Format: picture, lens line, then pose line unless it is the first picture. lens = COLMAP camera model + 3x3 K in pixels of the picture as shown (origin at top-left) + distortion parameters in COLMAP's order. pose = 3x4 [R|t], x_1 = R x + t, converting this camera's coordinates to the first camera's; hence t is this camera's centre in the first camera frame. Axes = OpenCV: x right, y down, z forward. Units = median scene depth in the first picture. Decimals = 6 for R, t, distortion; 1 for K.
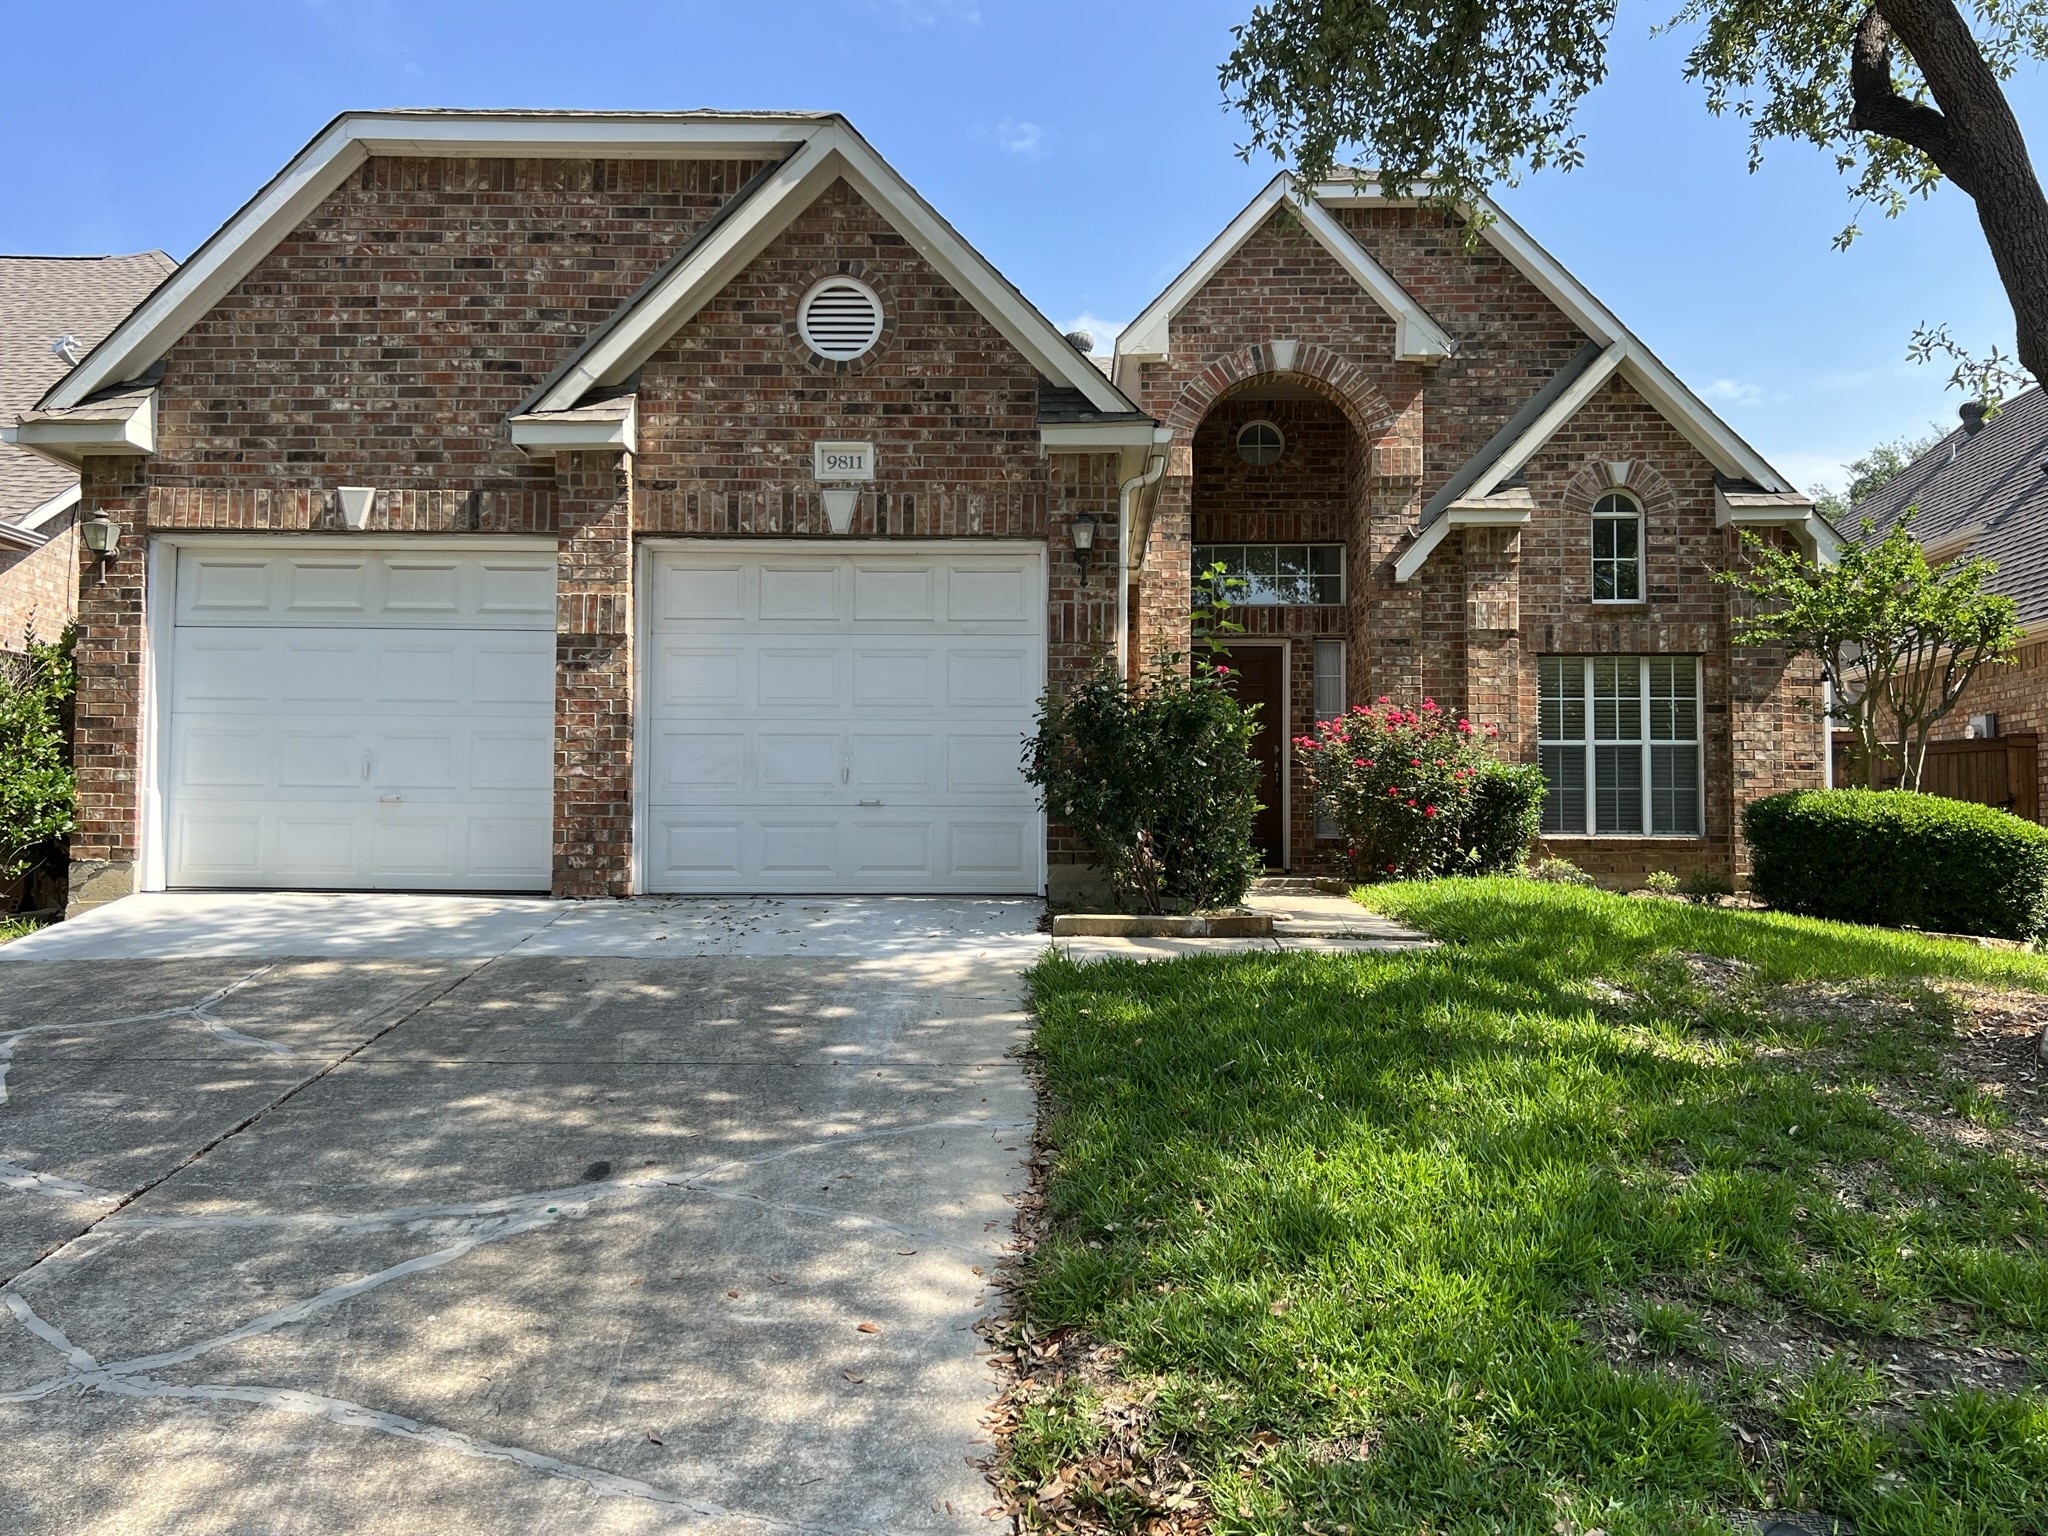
lens RADIAL K [[1666.8, 0, 1023.7], [0, 1666.8, 805.0], [0, 0, 1]] dist [0.048062, -0.236950]
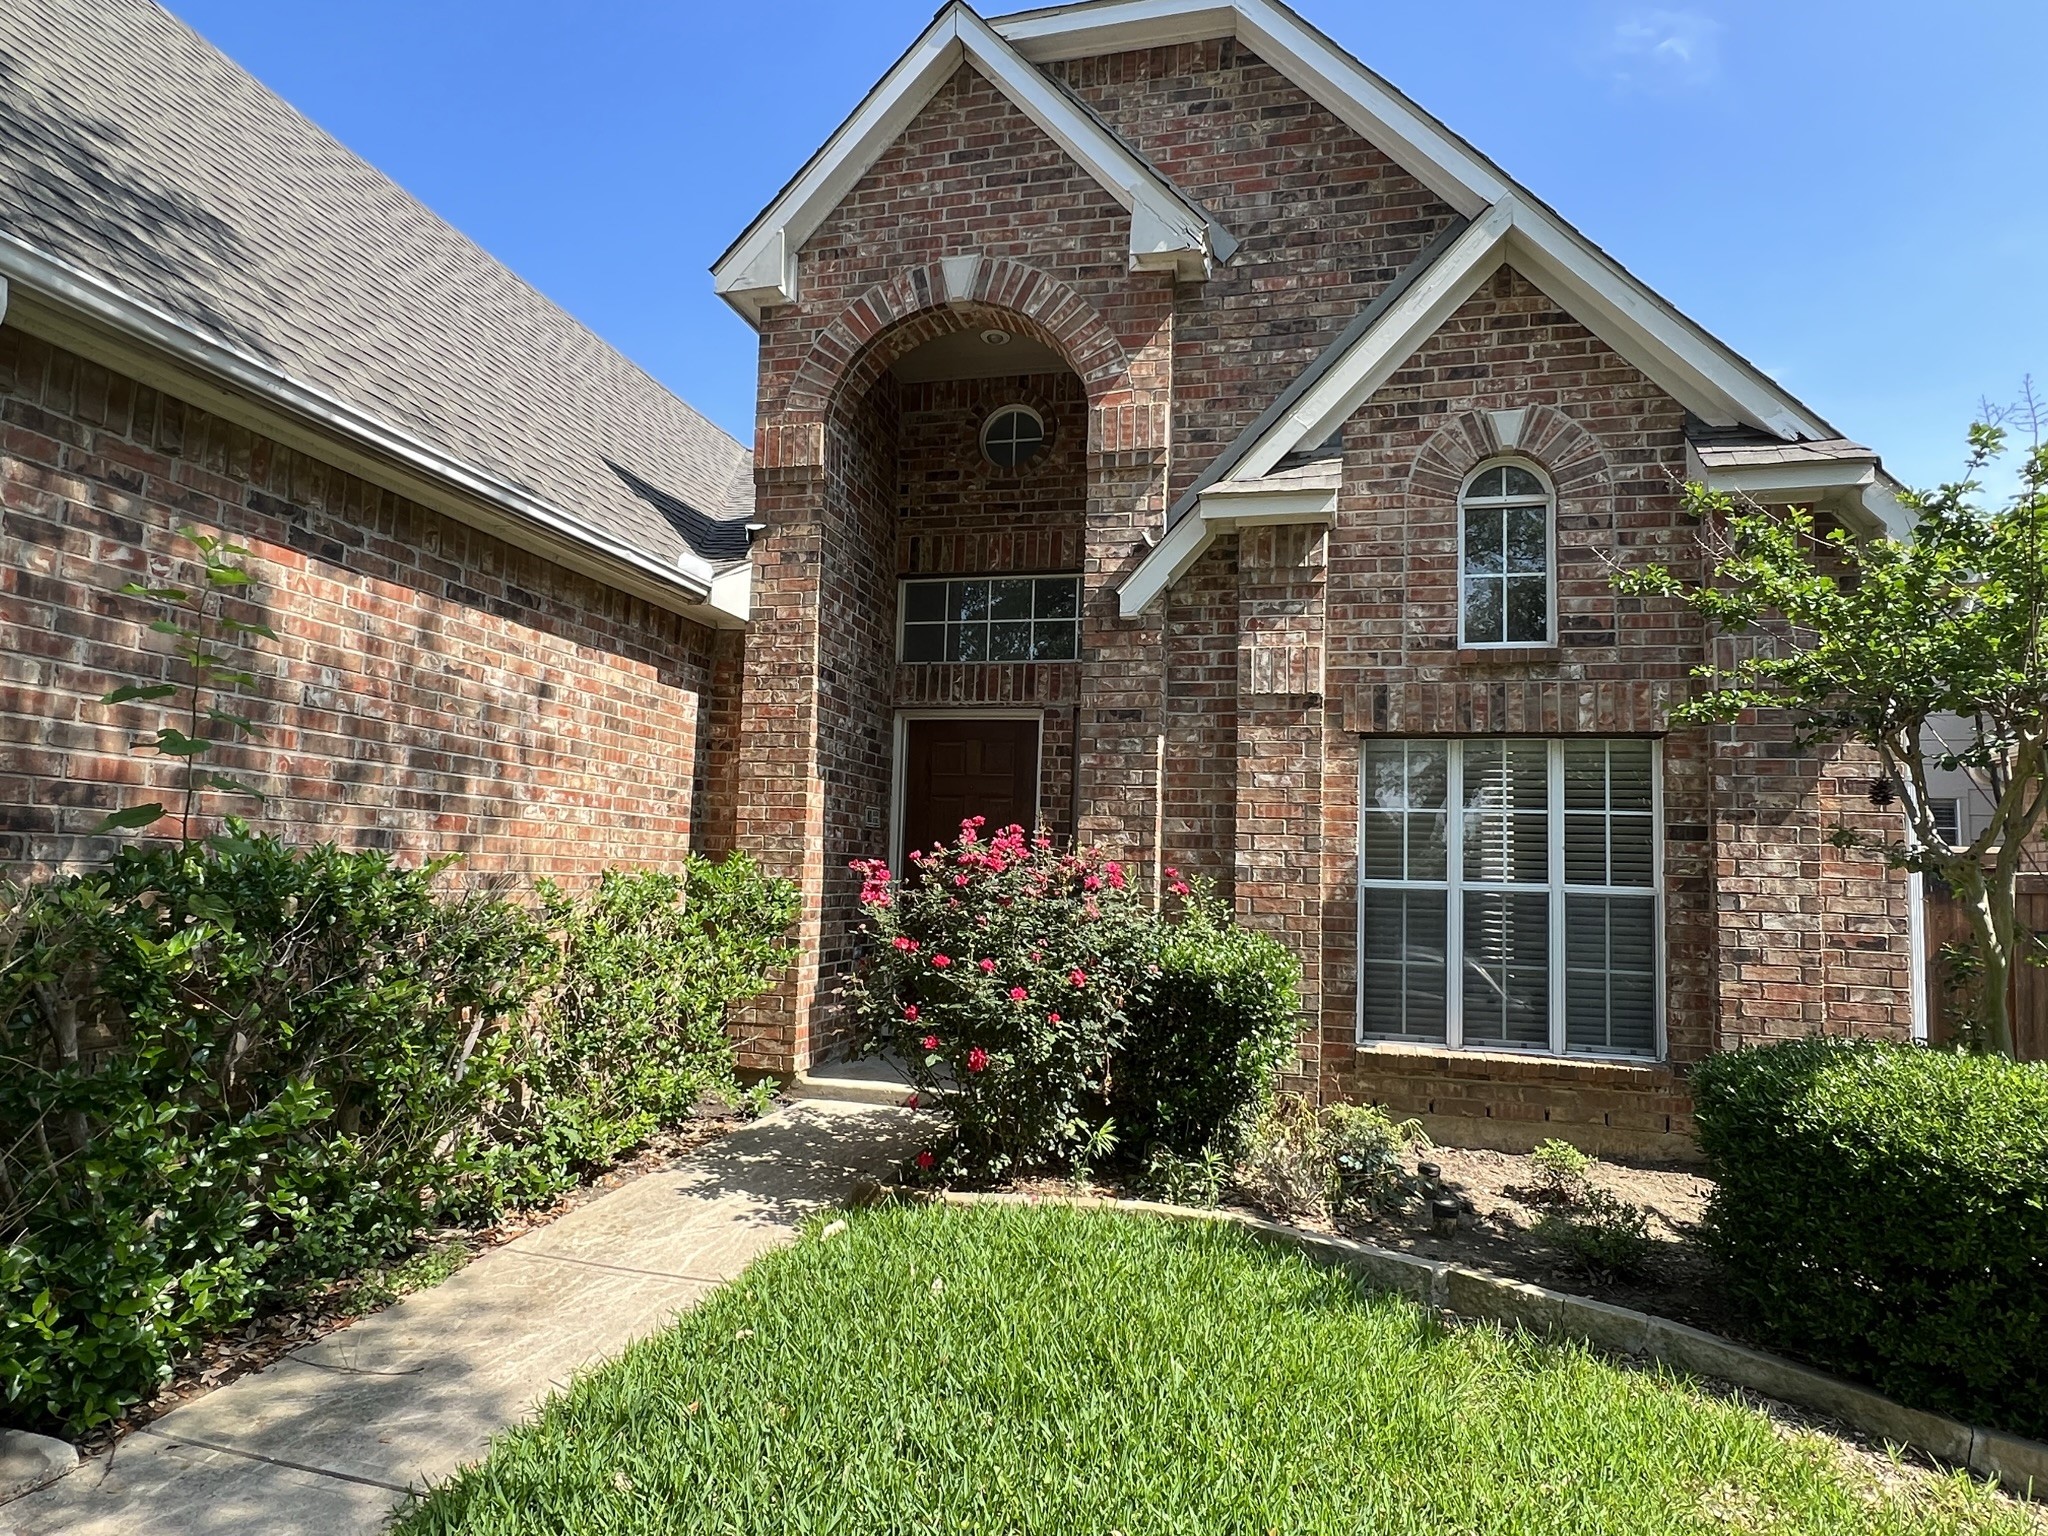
lens RADIAL K [[1206.0, 0, 1024.0], [0, 1206.0, 768.0], [0, 0, 1]] dist [-0.022952, -0.000782]
pose [[0.974667, 0.008319, -0.223507, 0.286824], [-0.019418, 0.998682, -0.047503, -0.055878], [0.222817, 0.050640, 0.973544, 0.557405]]
